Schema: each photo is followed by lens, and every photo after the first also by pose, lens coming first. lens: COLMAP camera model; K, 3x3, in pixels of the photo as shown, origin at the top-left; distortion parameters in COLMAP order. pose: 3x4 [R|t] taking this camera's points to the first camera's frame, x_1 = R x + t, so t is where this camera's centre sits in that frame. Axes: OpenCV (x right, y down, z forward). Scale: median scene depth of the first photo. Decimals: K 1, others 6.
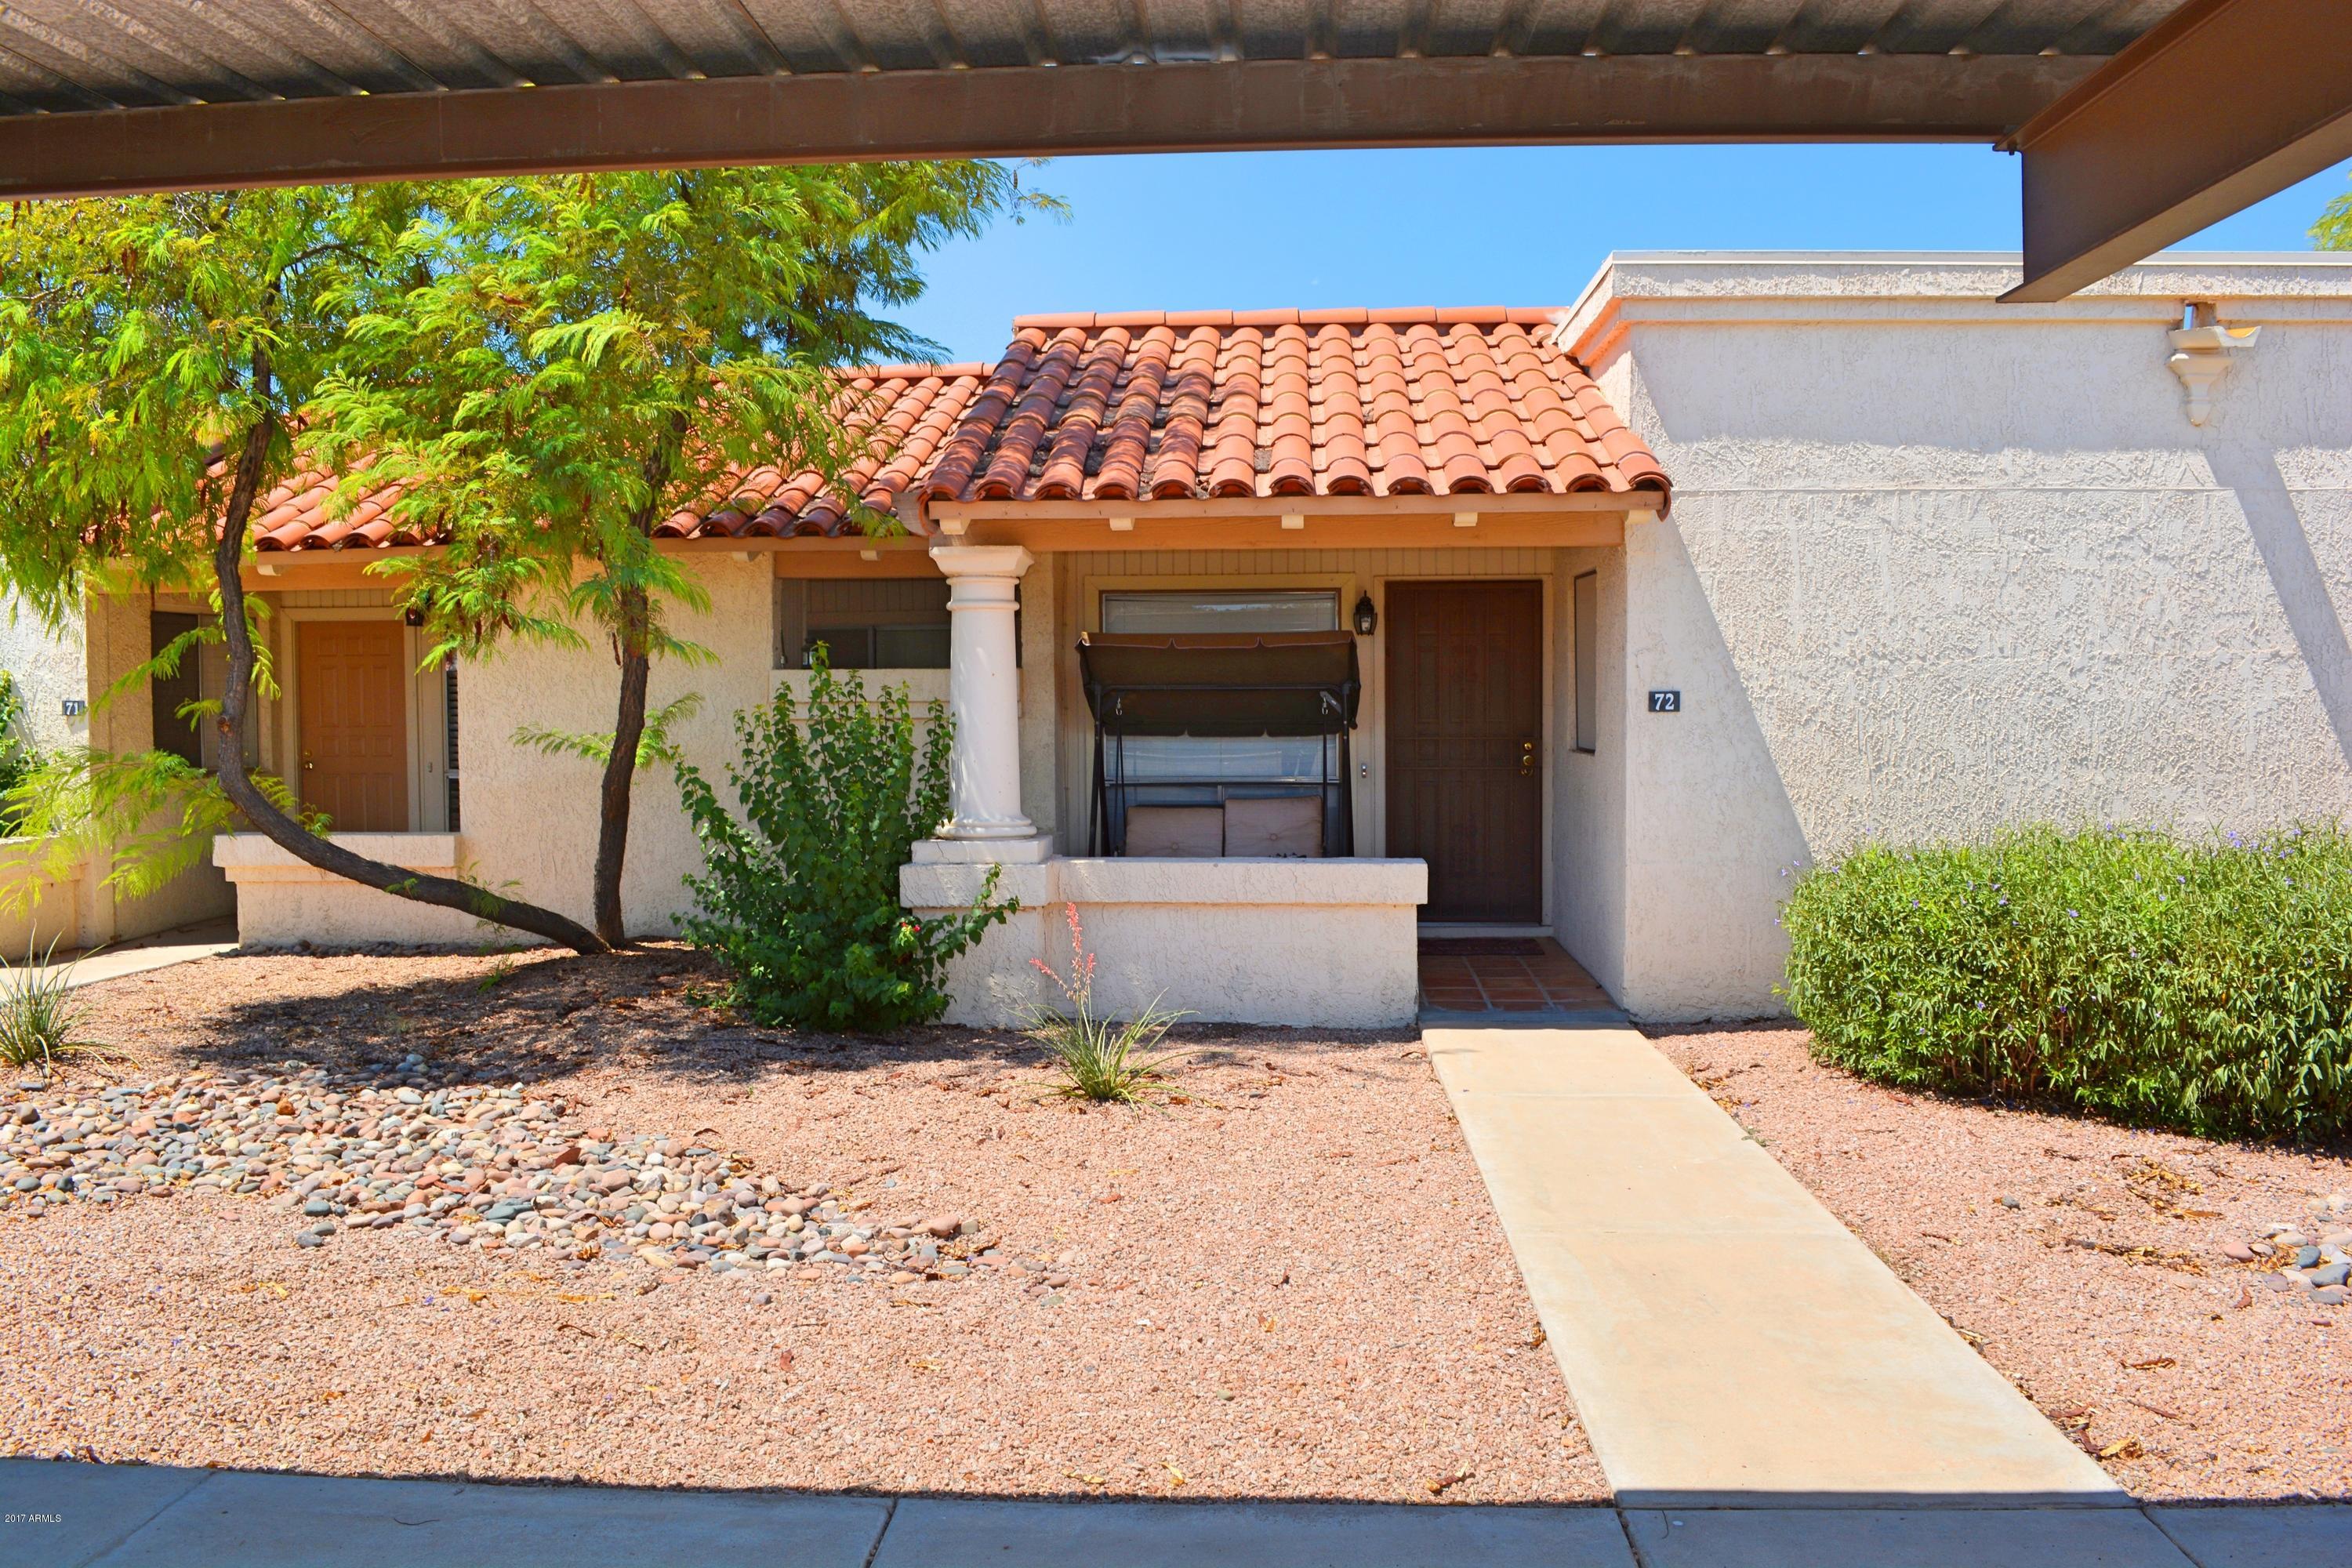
lens RADIAL K [[1855.6, 0, 1179.1], [0, 1855.6, 784.6], [0, 0, 1]] dist [-0.094504, 0.017993]
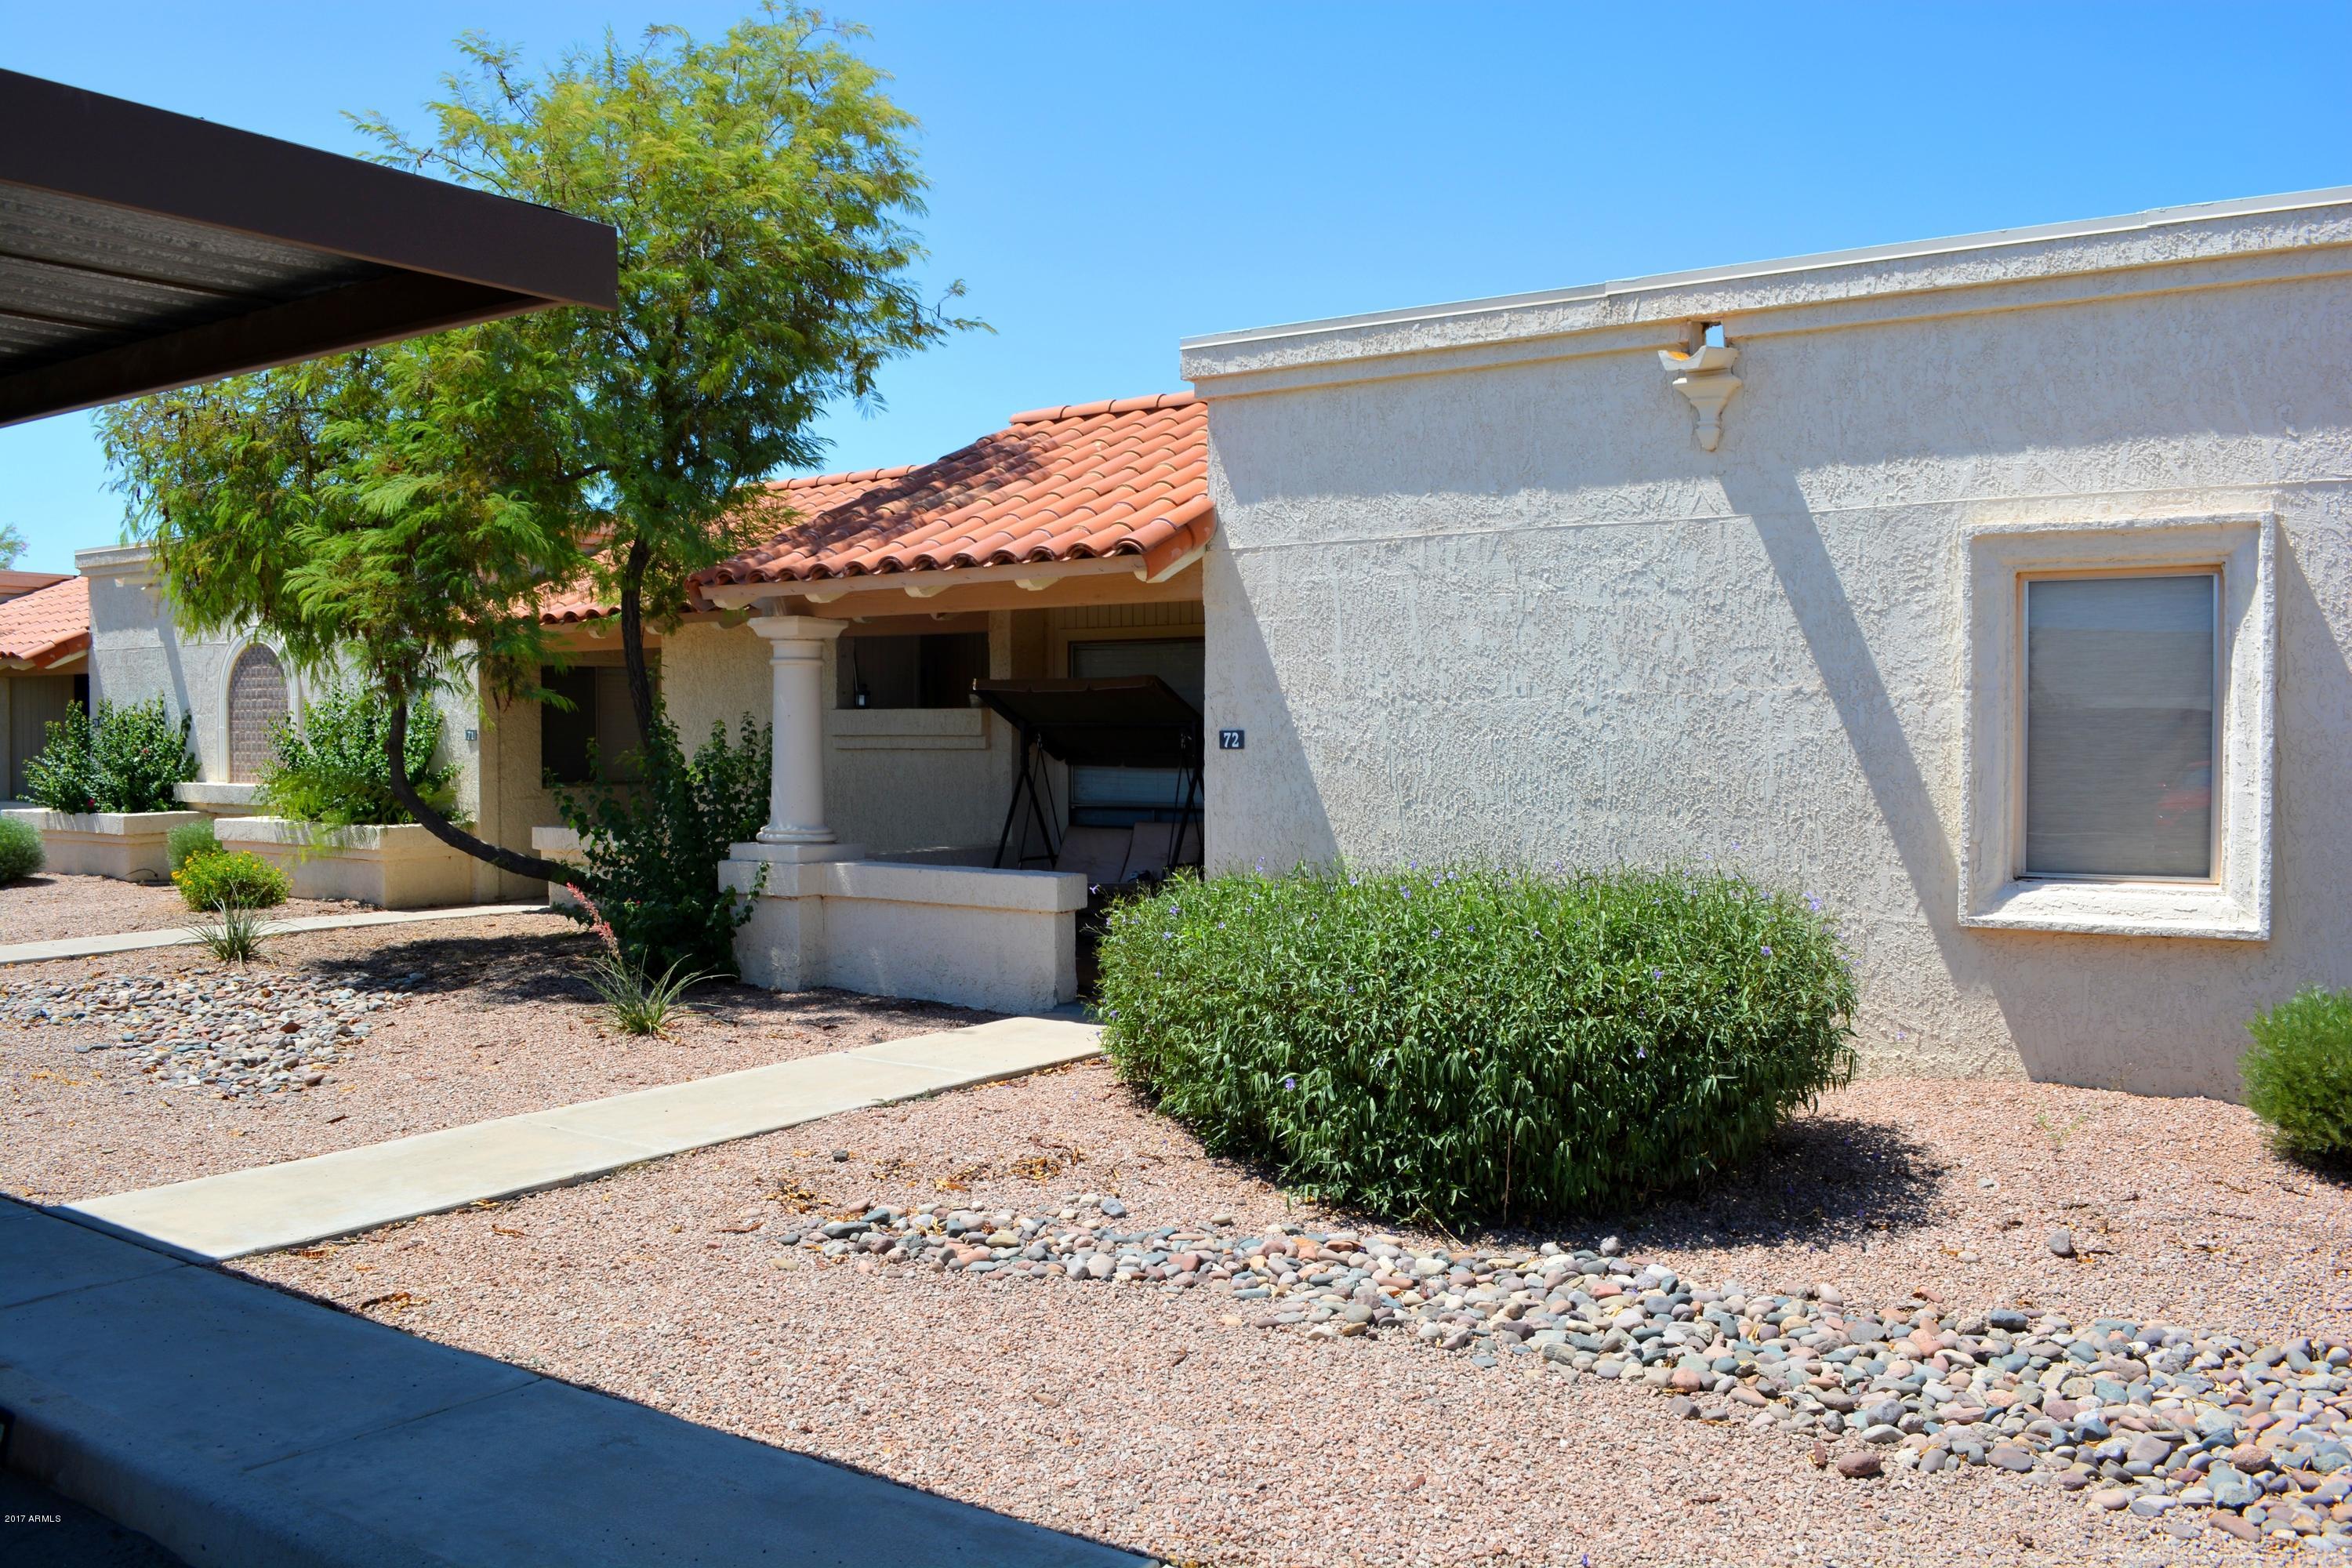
lens RADIAL K [[1855.6, 0, 1189.2], [0, 1855.6, 775.6], [0, 0, 1]] dist [-0.094504, 0.017993]
pose [[0.867313, 0.016354, -0.497494, 0.804914], [-0.026293, 0.999570, -0.012979, -0.008688], [0.497068, 0.024338, 0.867370, 0.026172]]
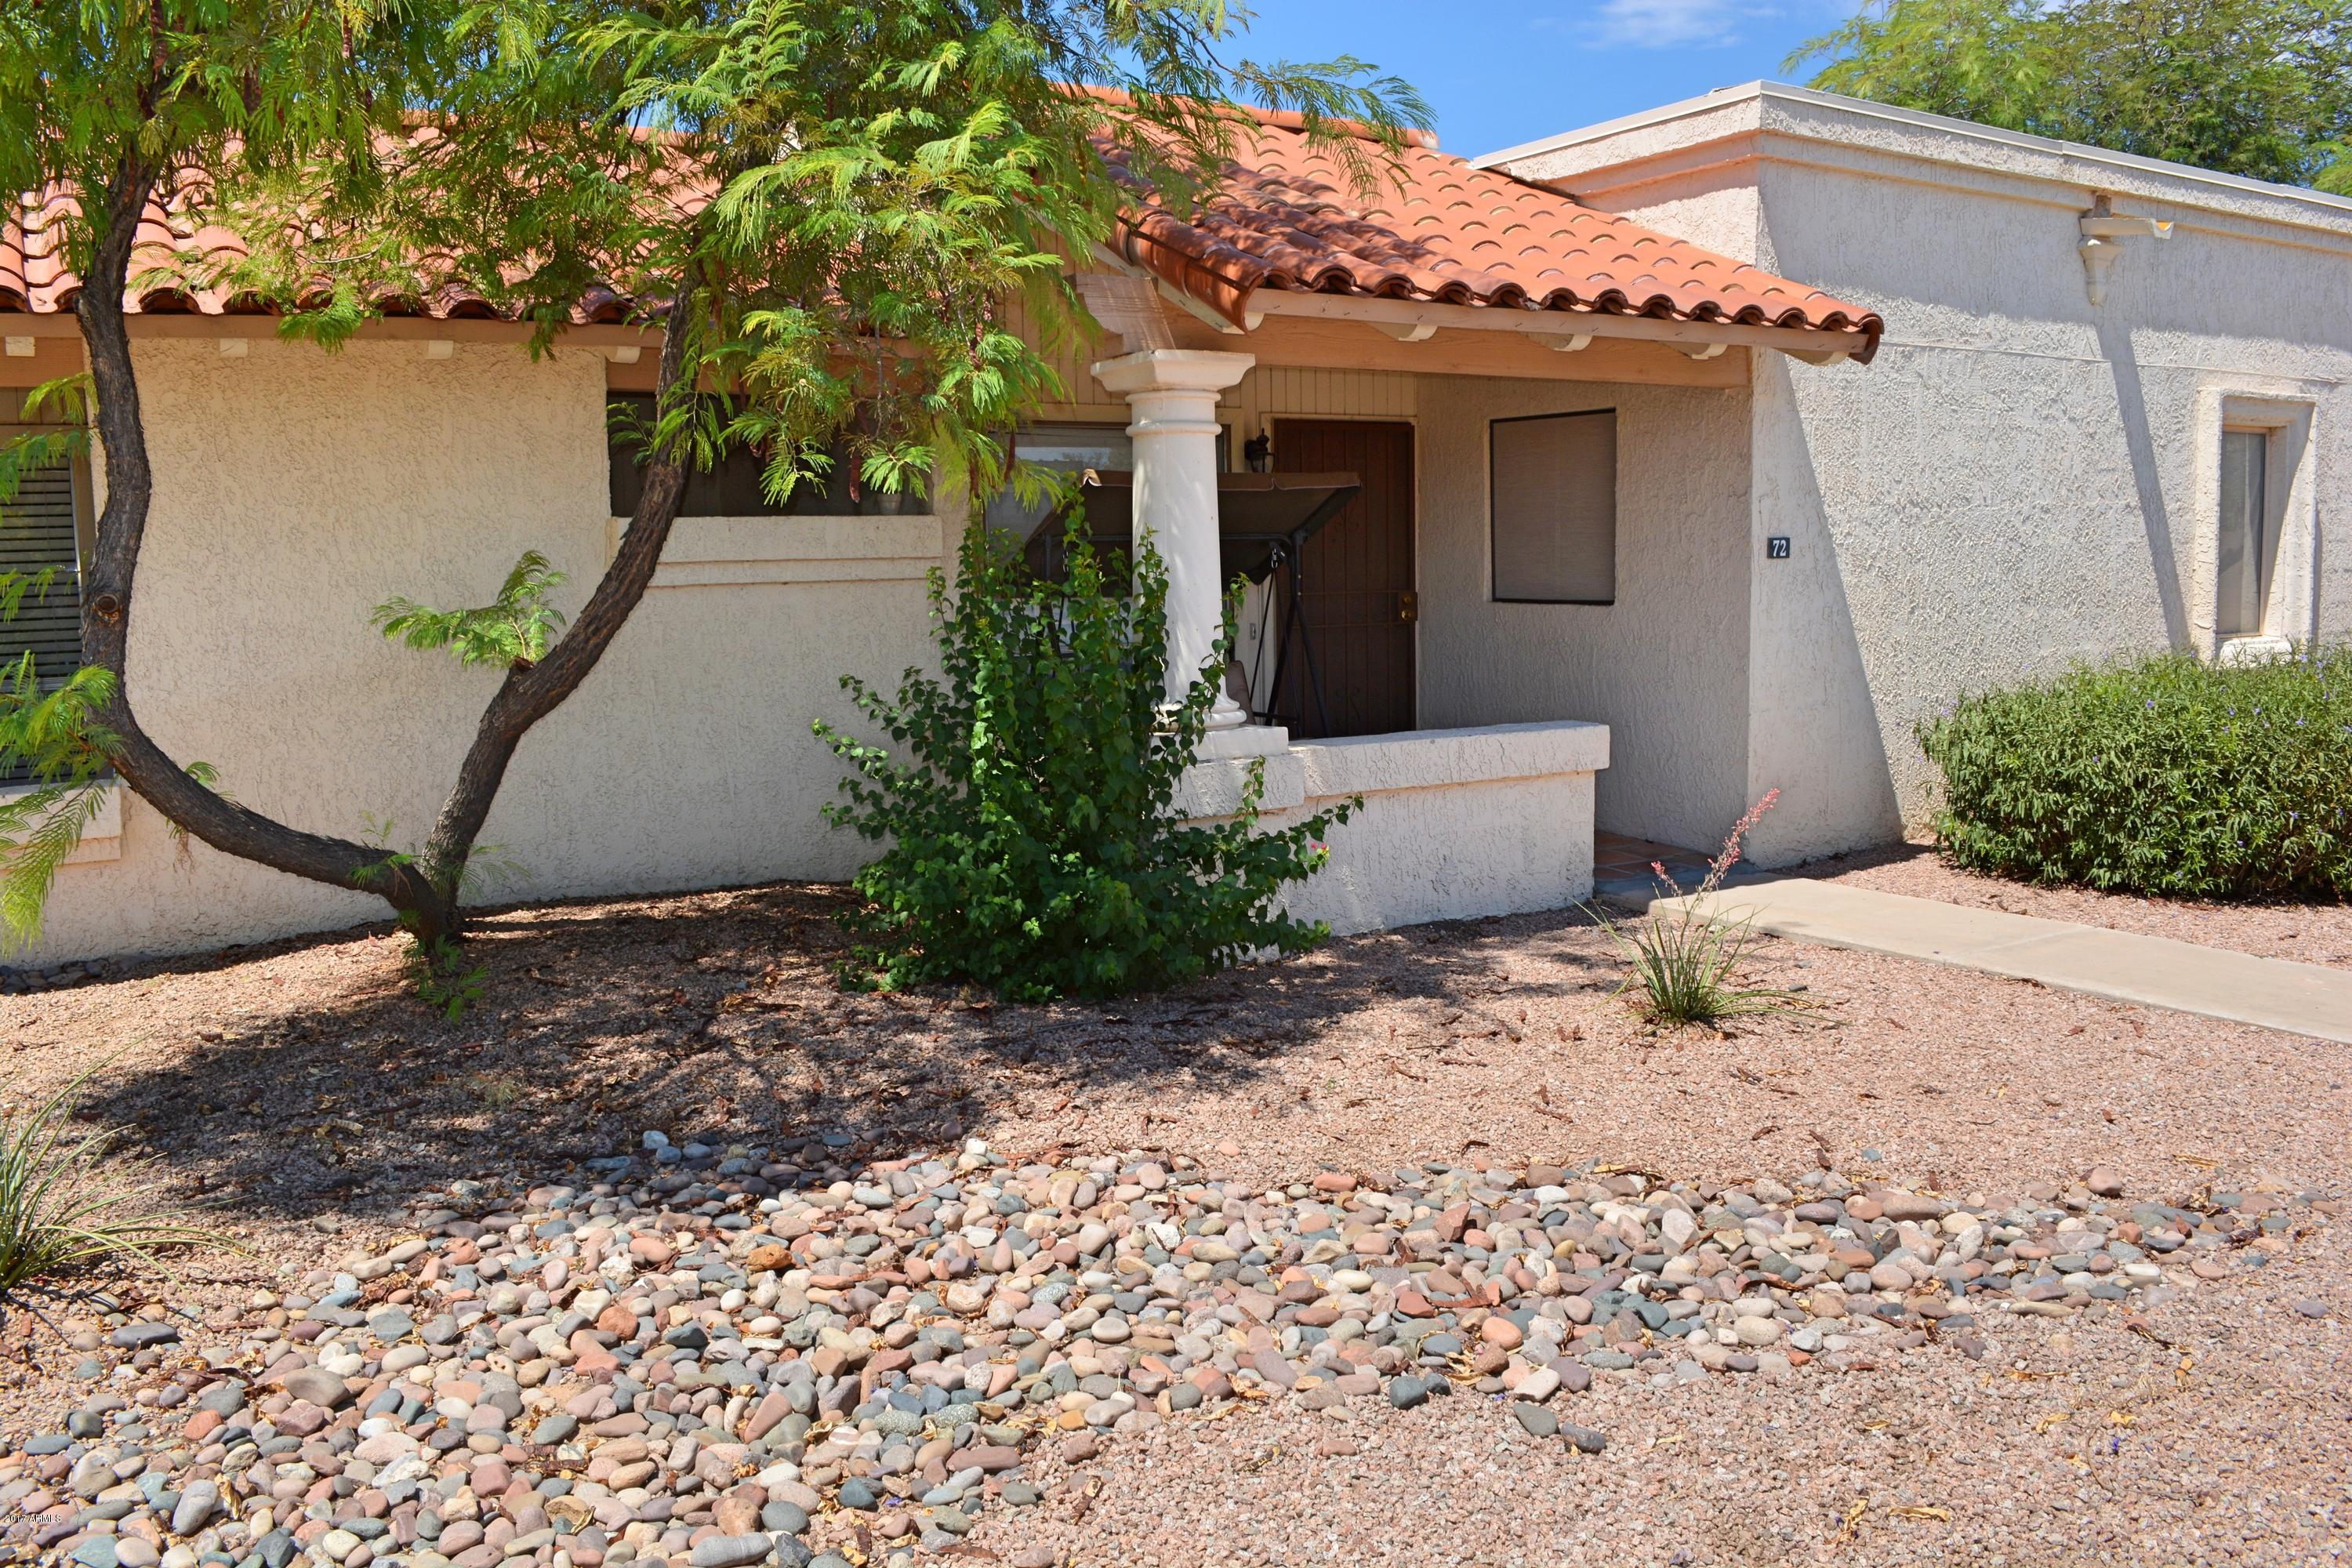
lens RADIAL K [[1855.6, 0, 1181.3], [0, 1855.6, 789.5], [0, 0, 1]] dist [-0.094504, 0.017993]
pose [[0.819396, -0.081852, 0.567353, -0.580960], [0.039399, 0.995454, 0.086712, -0.014134], [-0.571872, -0.048698, 0.818896, 0.373257]]
